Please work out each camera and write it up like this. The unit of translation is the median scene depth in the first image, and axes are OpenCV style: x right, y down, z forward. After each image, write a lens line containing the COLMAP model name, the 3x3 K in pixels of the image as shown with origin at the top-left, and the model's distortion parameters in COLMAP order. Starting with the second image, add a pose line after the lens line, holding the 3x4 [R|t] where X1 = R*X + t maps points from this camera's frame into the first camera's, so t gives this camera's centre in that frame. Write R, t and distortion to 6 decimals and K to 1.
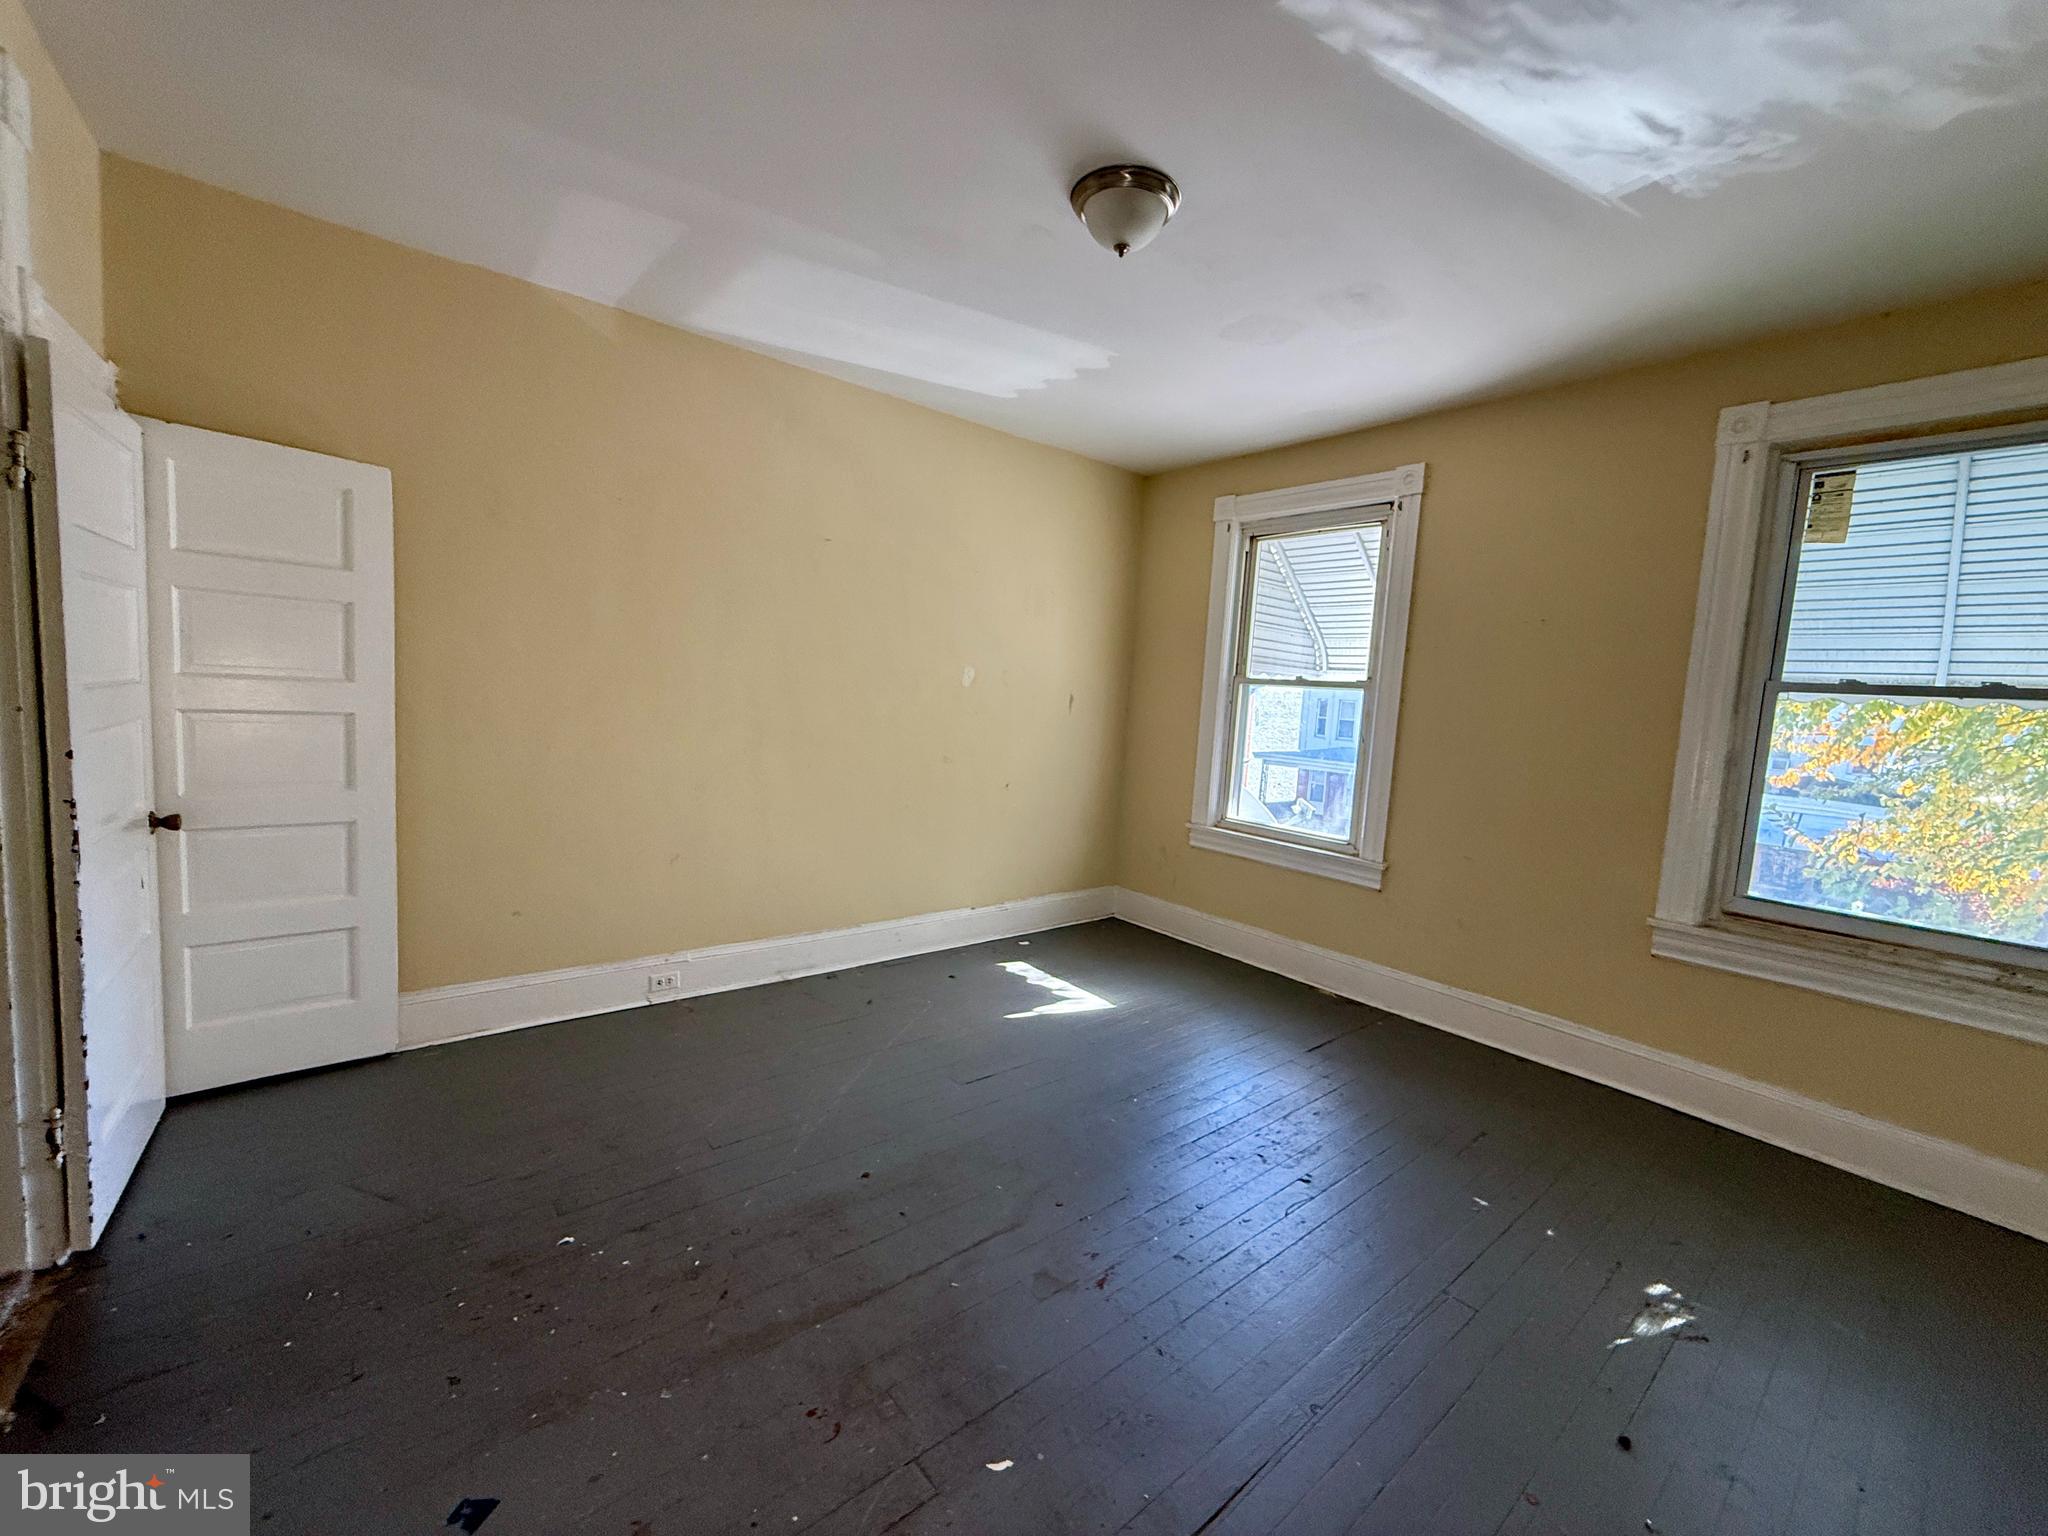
lens RADIAL K [[819.7, 0, 1016.3], [0, 819.7, 767.9], [0, 0, 1]] dist [0.000269, -0.000261]
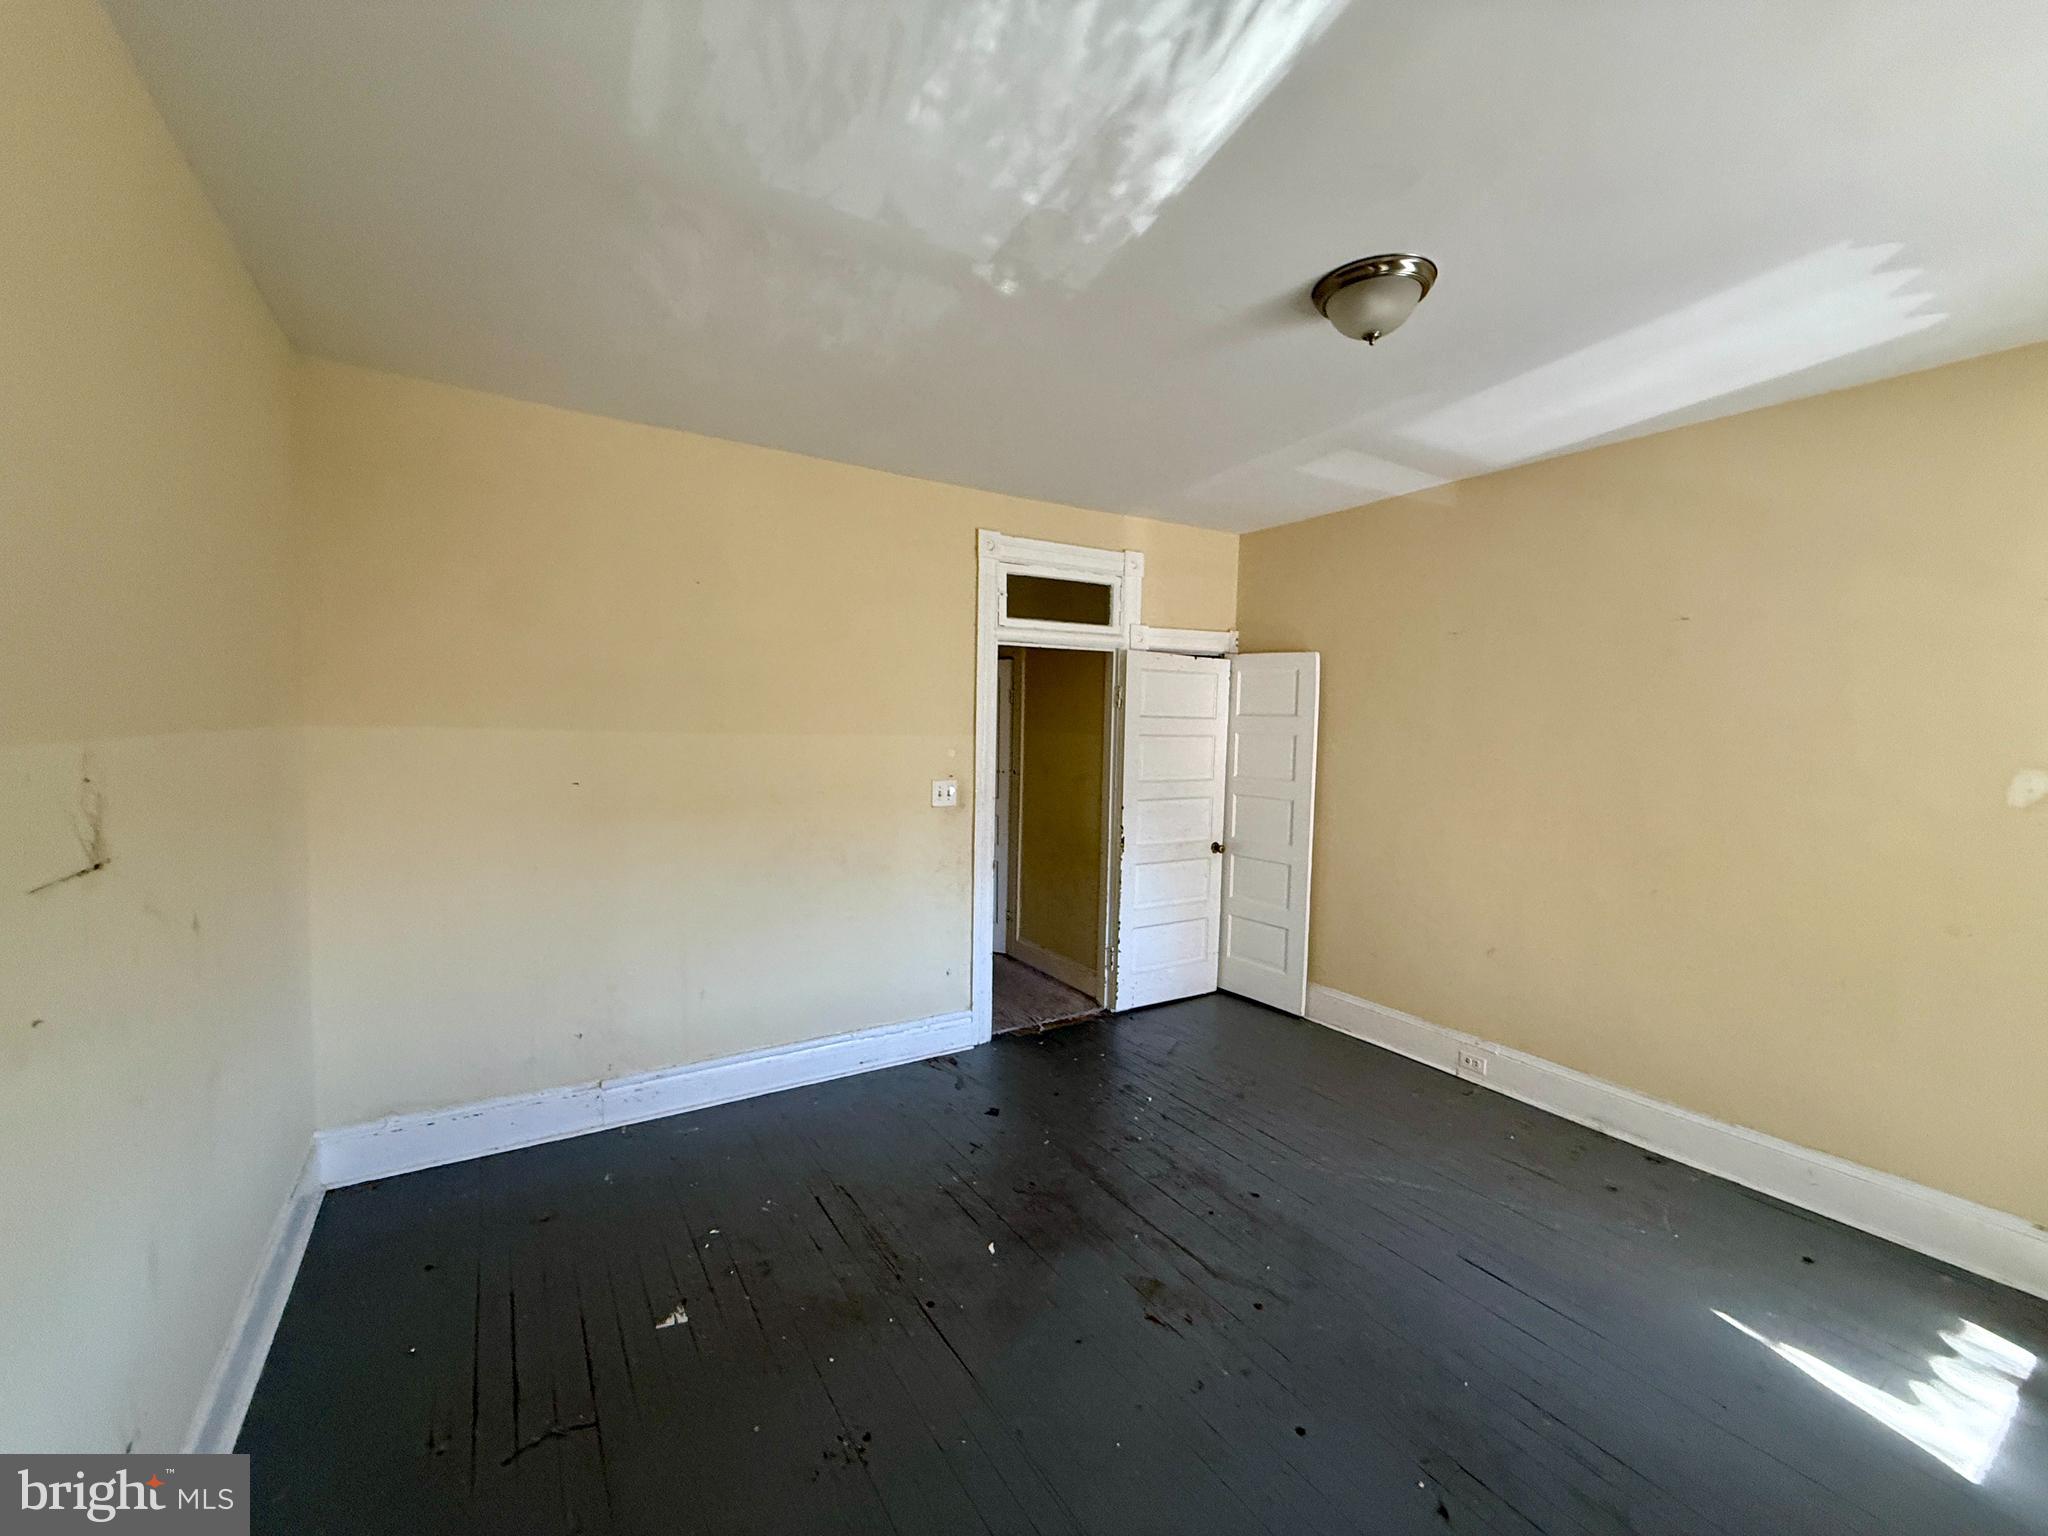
lens RADIAL K [[819.7, 0, 1016.3], [0, 819.7, 767.9], [0, 0, 1]] dist [0.000269, -0.000261]
pose [[-0.120976, -0.003190, -0.992650, 0.754567], [-0.116266, 0.993157, 0.010978, -0.069758], [0.985823, 0.116740, -0.120519, 0.520717]]
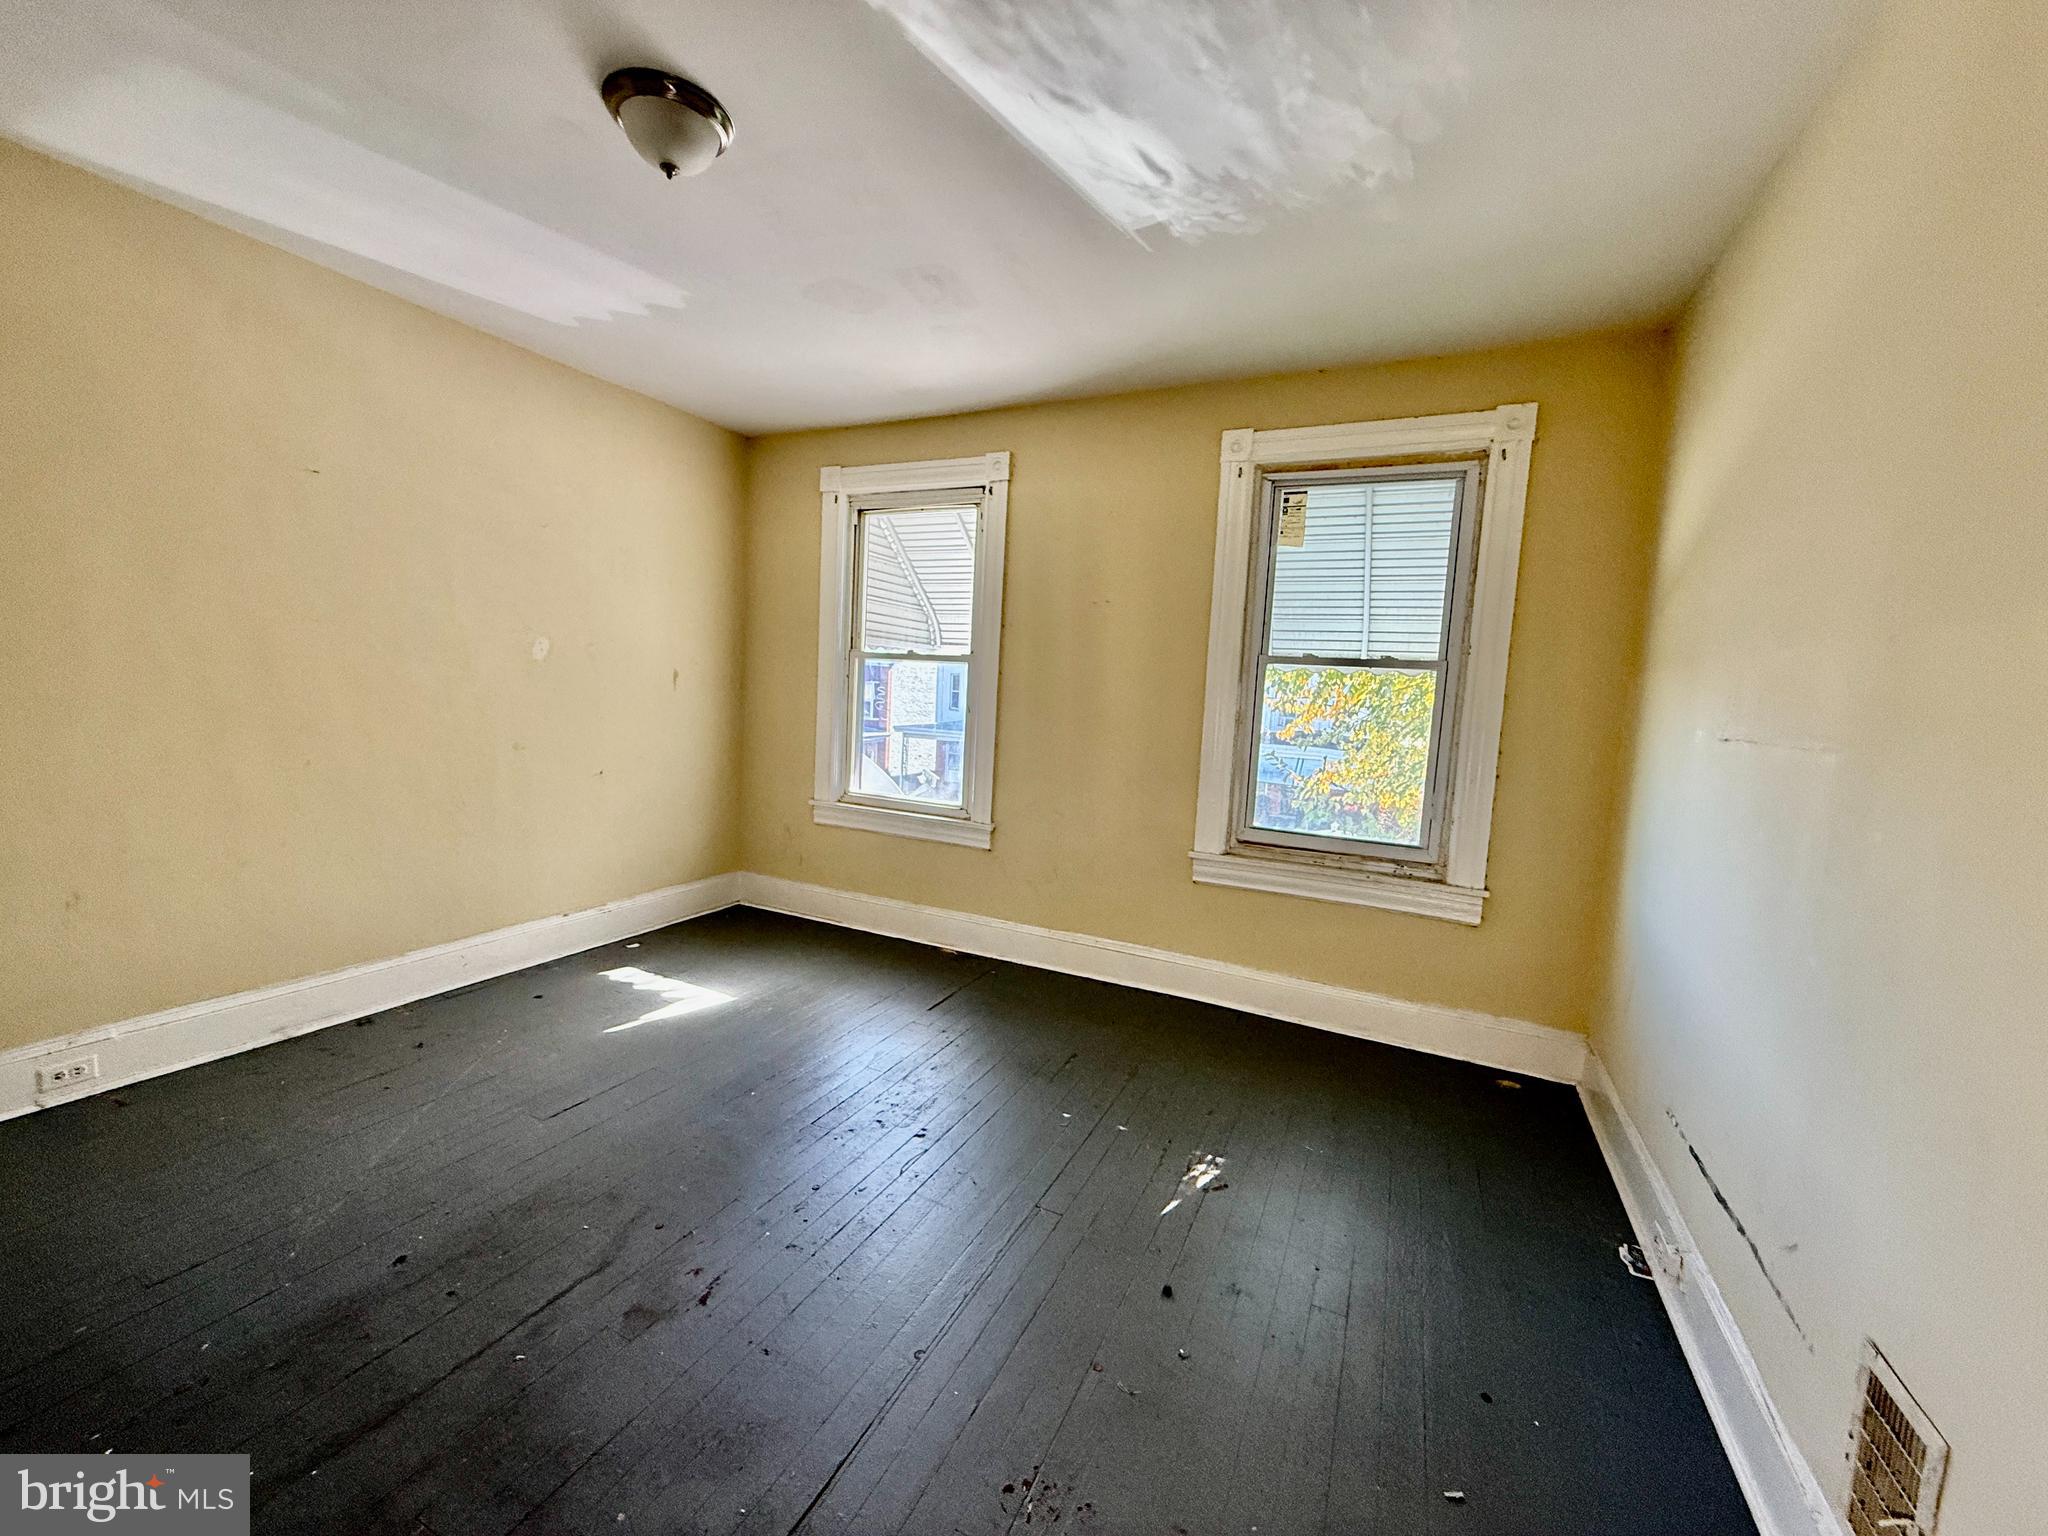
lens RADIAL K [[817.5, 0, 1021.7], [0, 817.5, 768.5], [0, 0, 1]] dist [0.001133, -0.000114]
pose [[0.908234, -0.055455, 0.414771, 0.047995], [0.042862, 0.998295, 0.039614, 0.002087], [-0.416261, -0.018201, 0.909063, 0.008052]]
